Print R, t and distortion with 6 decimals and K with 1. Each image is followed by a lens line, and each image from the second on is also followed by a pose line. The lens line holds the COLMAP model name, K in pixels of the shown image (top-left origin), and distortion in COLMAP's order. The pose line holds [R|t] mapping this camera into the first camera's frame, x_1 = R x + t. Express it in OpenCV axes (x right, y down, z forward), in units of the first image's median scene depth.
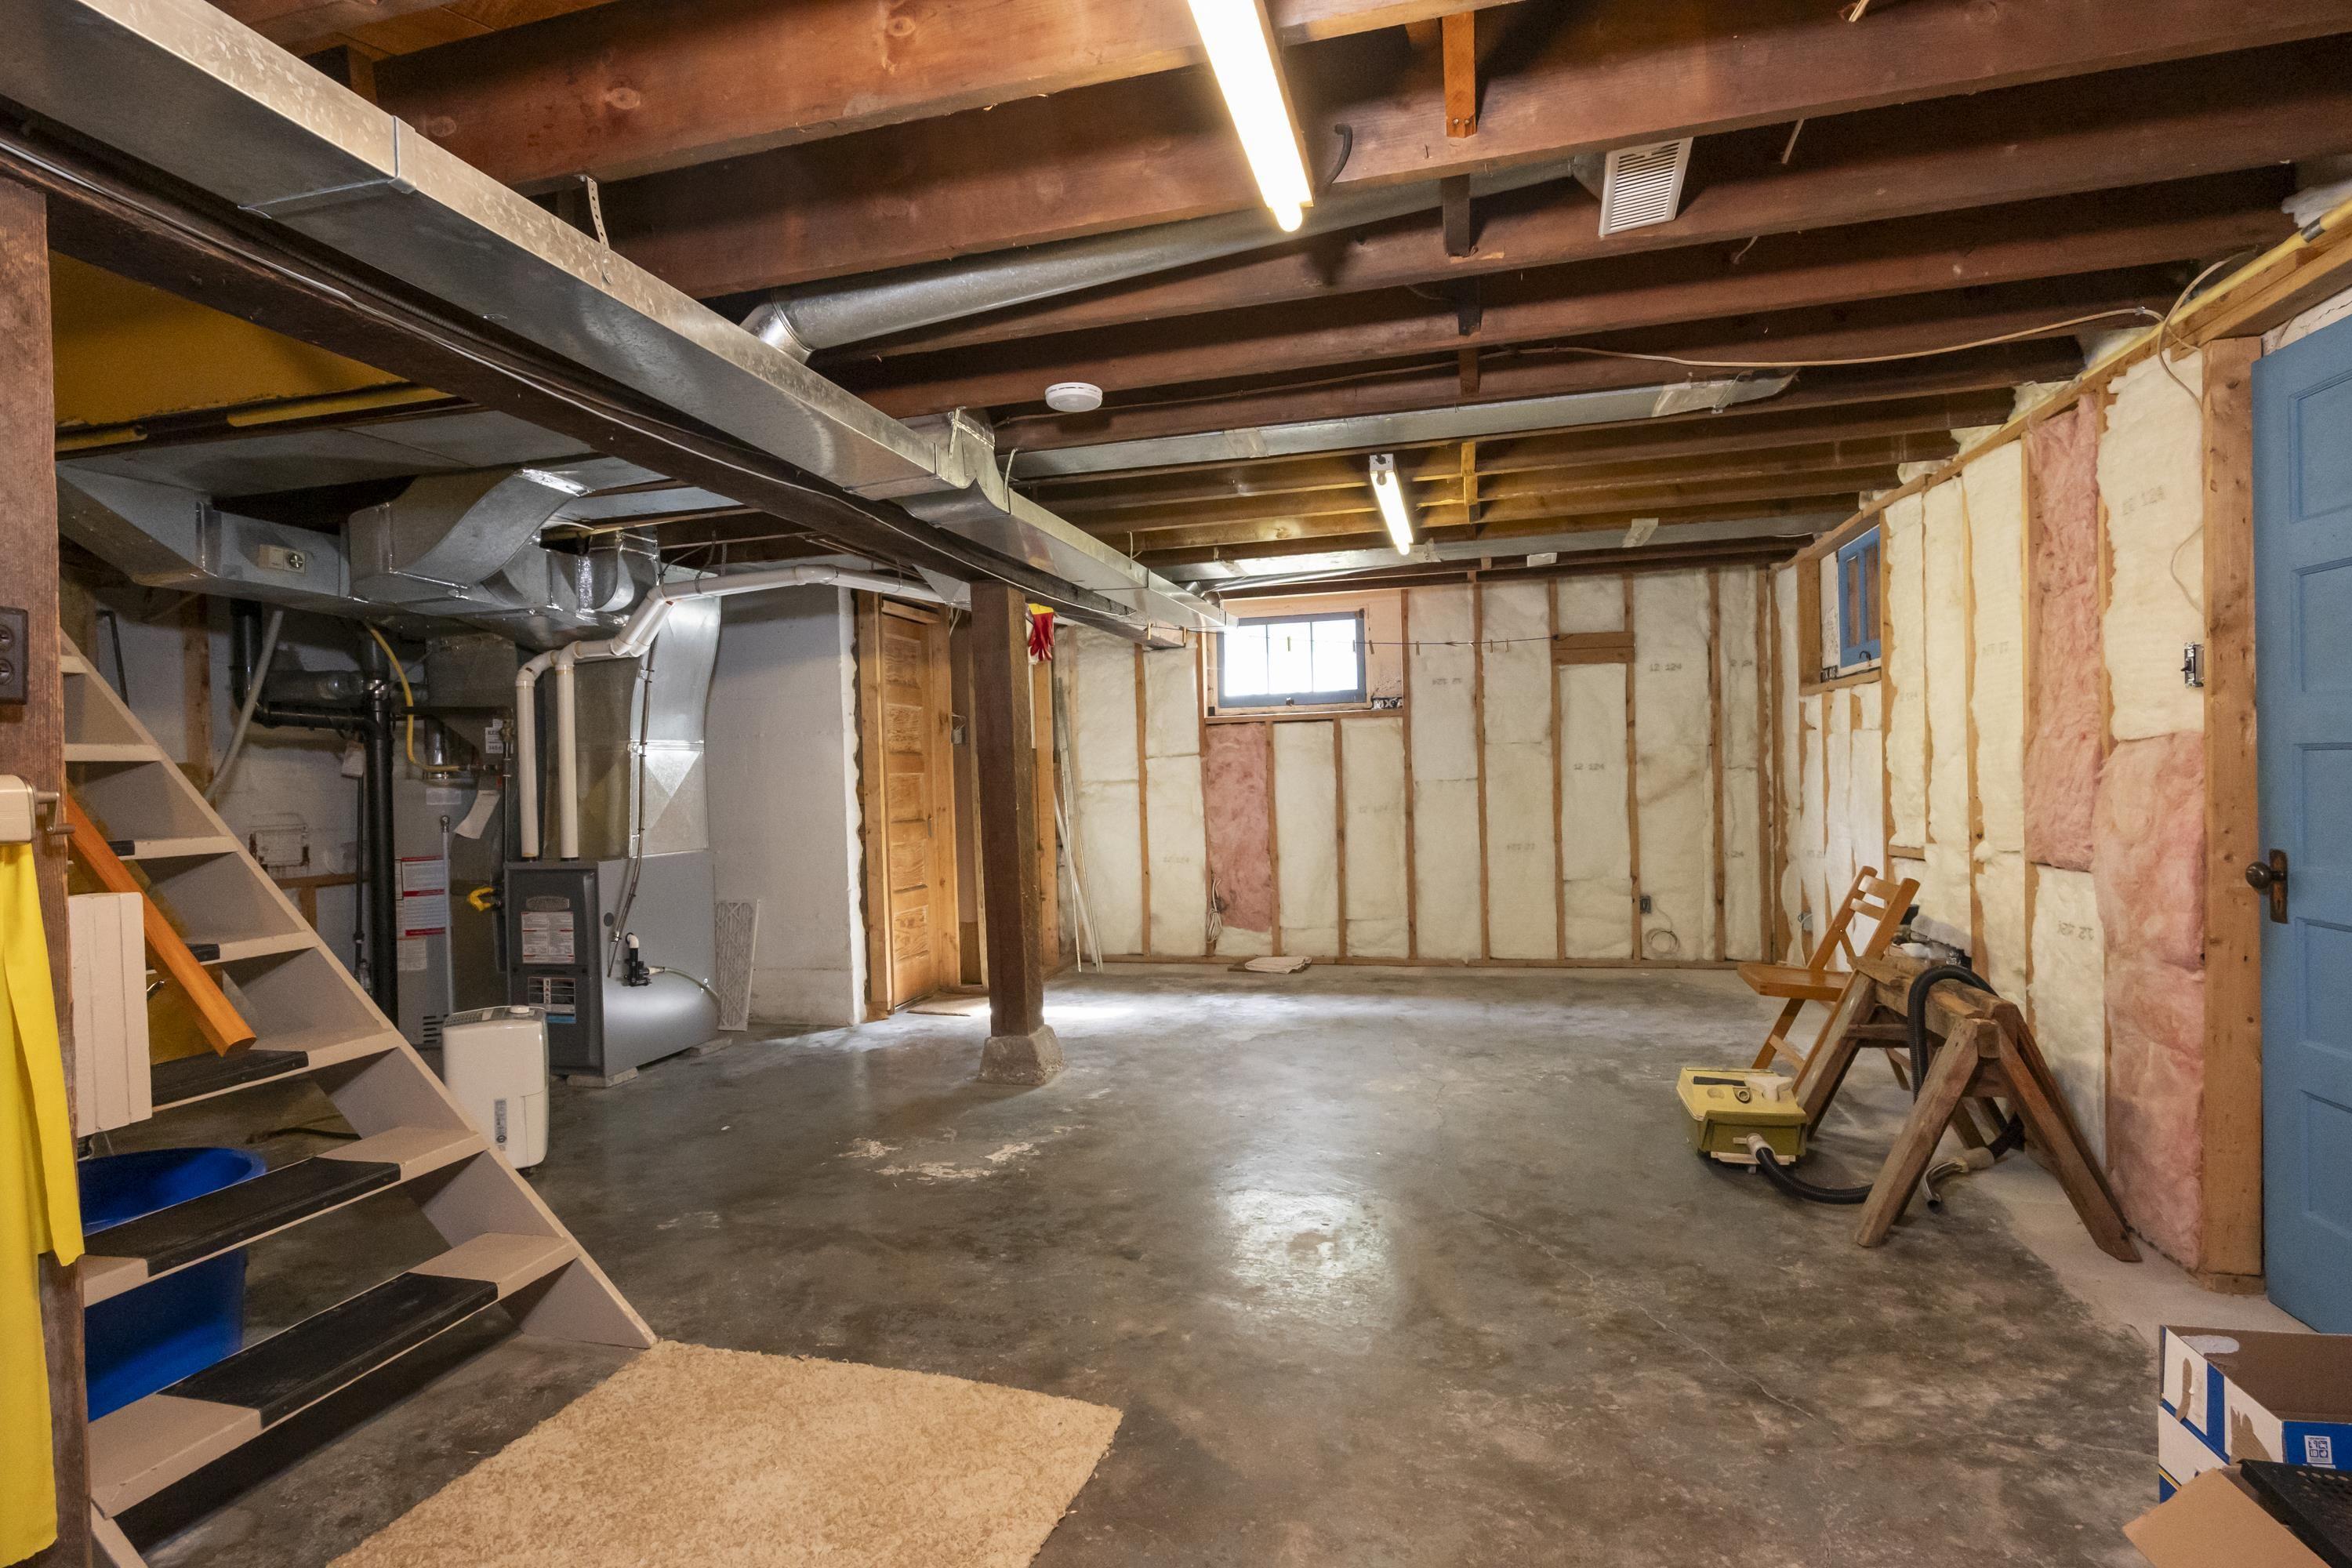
lens RADIAL K [[1145.8, 0, 1176.0], [0, 1145.8, 784.0], [0, 0, 1]] dist [-0.003119, -0.000087]
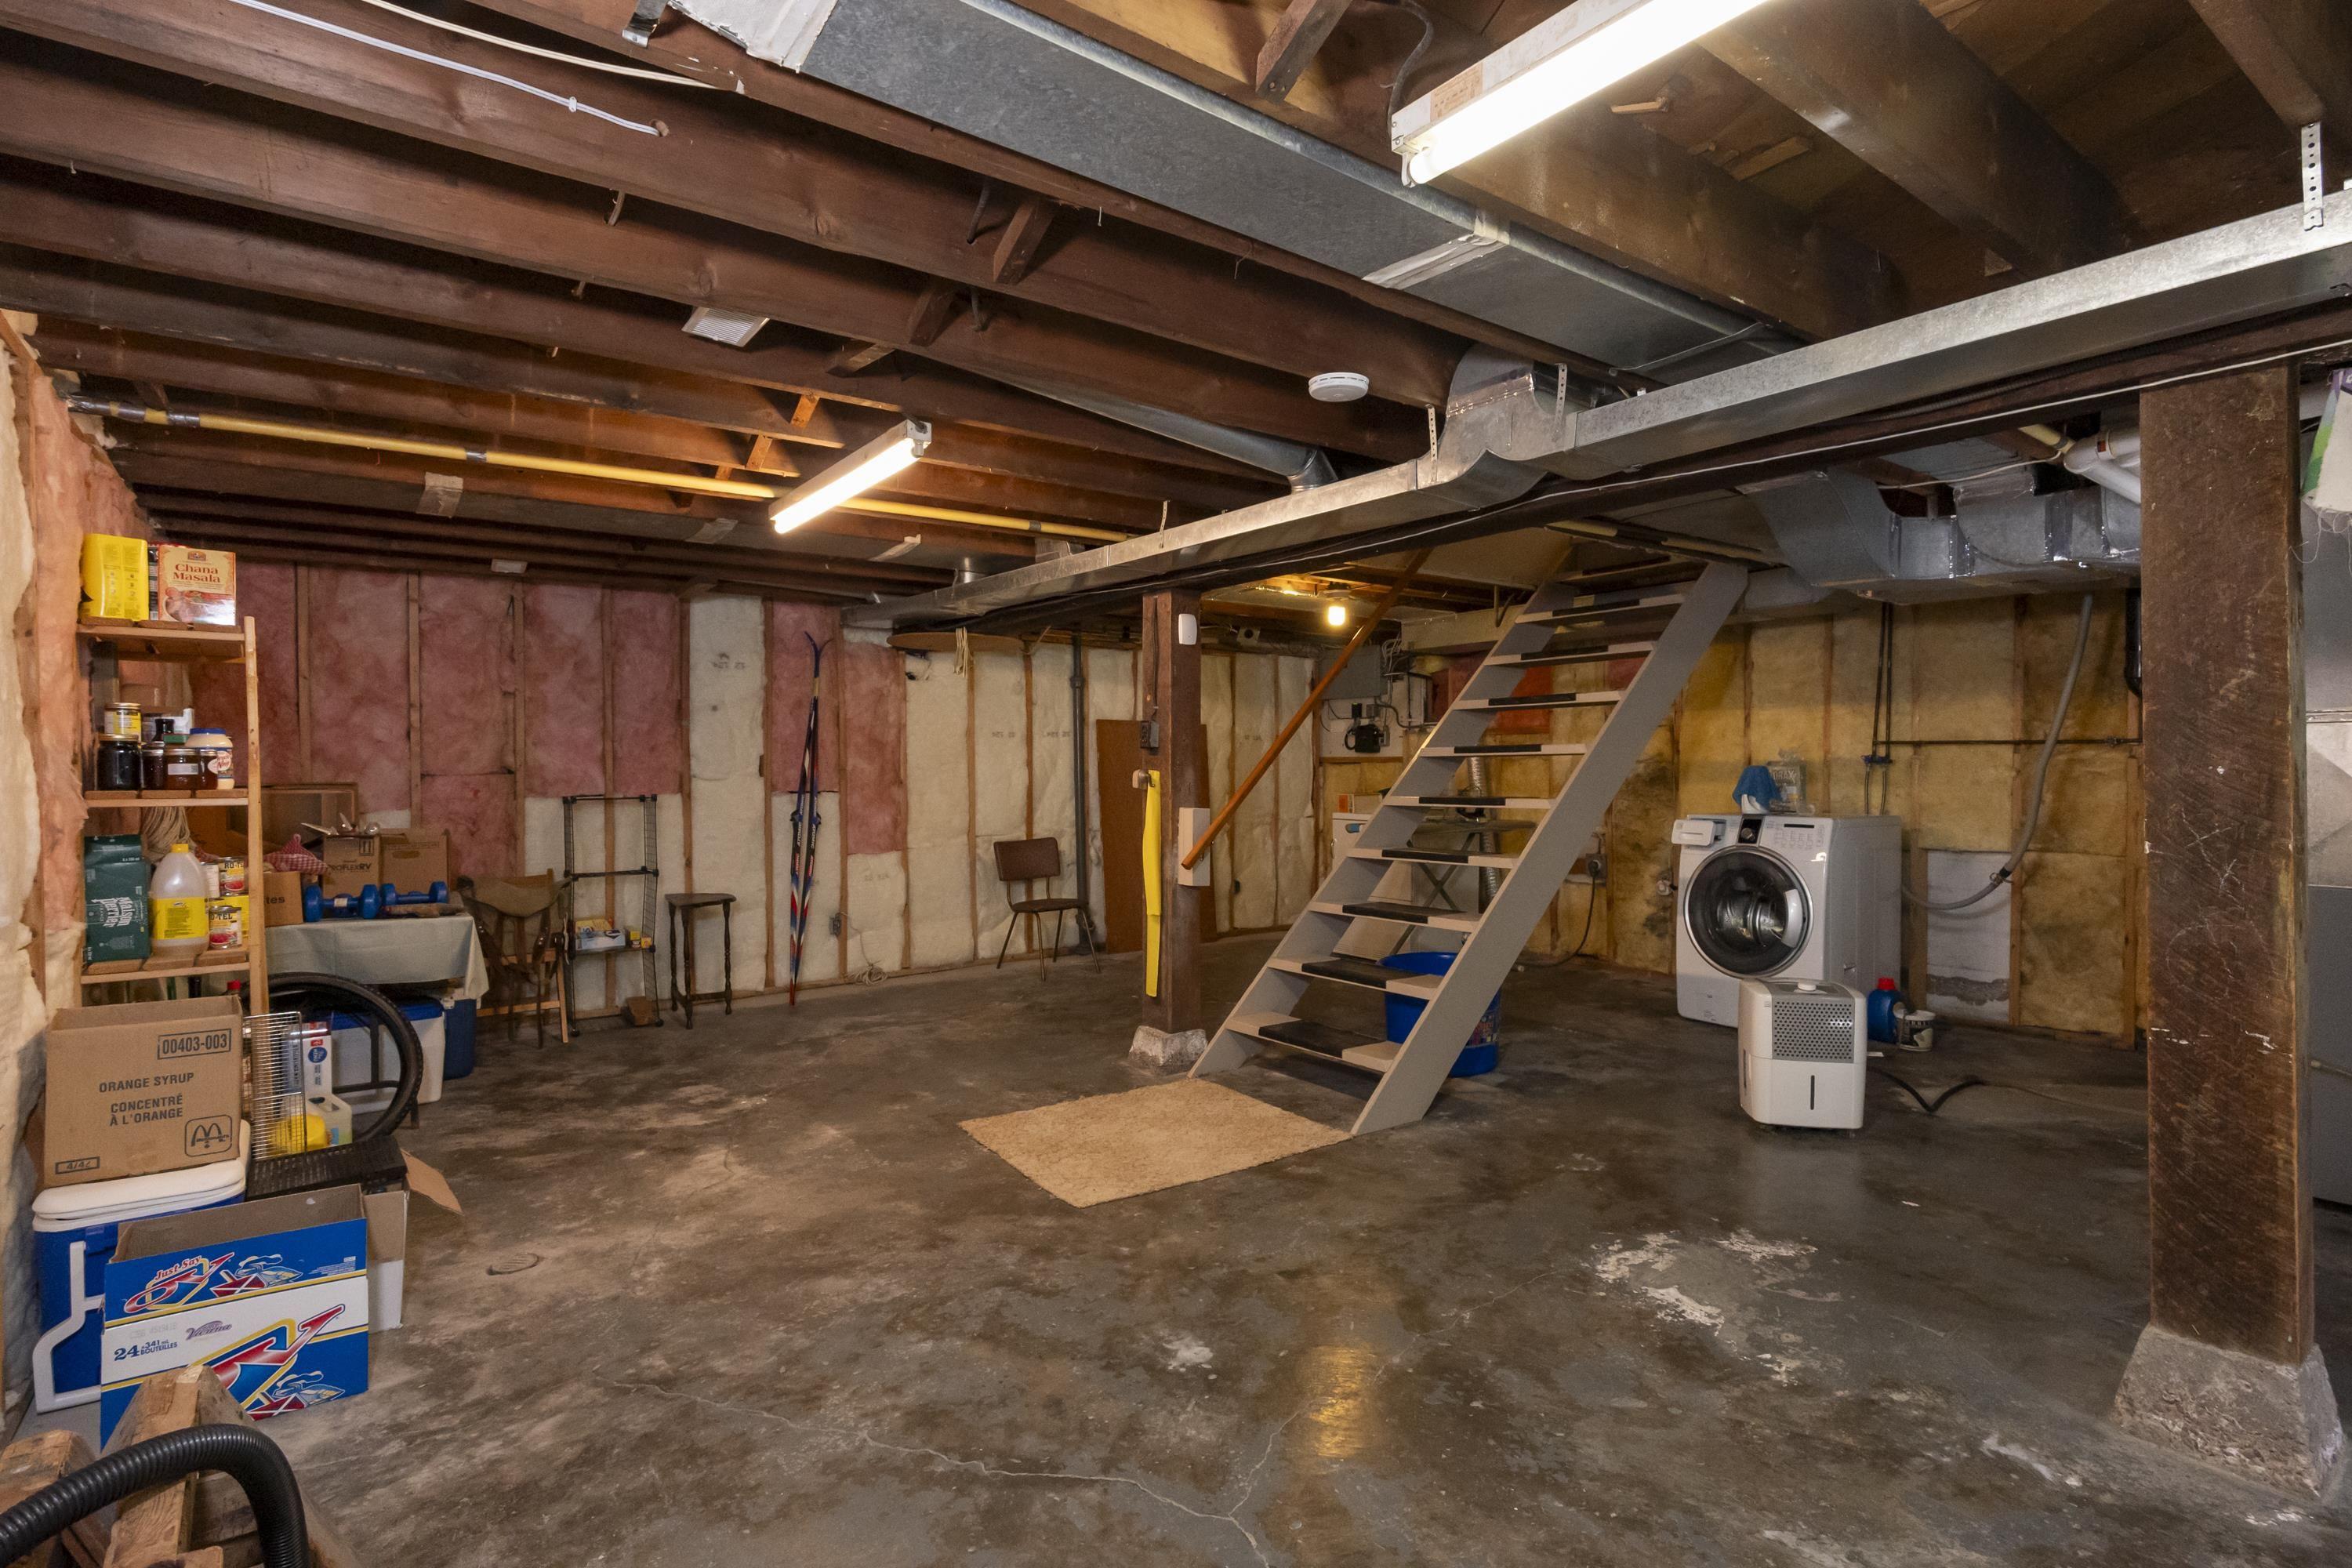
lens RADIAL K [[1145.8, 0, 1176.0], [0, 1145.8, 784.0], [0, 0, 1]] dist [-0.003119, -0.000087]
pose [[-0.628915, 0.036595, -0.776612, 0.647933], [0.010413, 0.999199, 0.038651, -0.038477], [0.777404, 0.016221, -0.628792, 1.296209]]
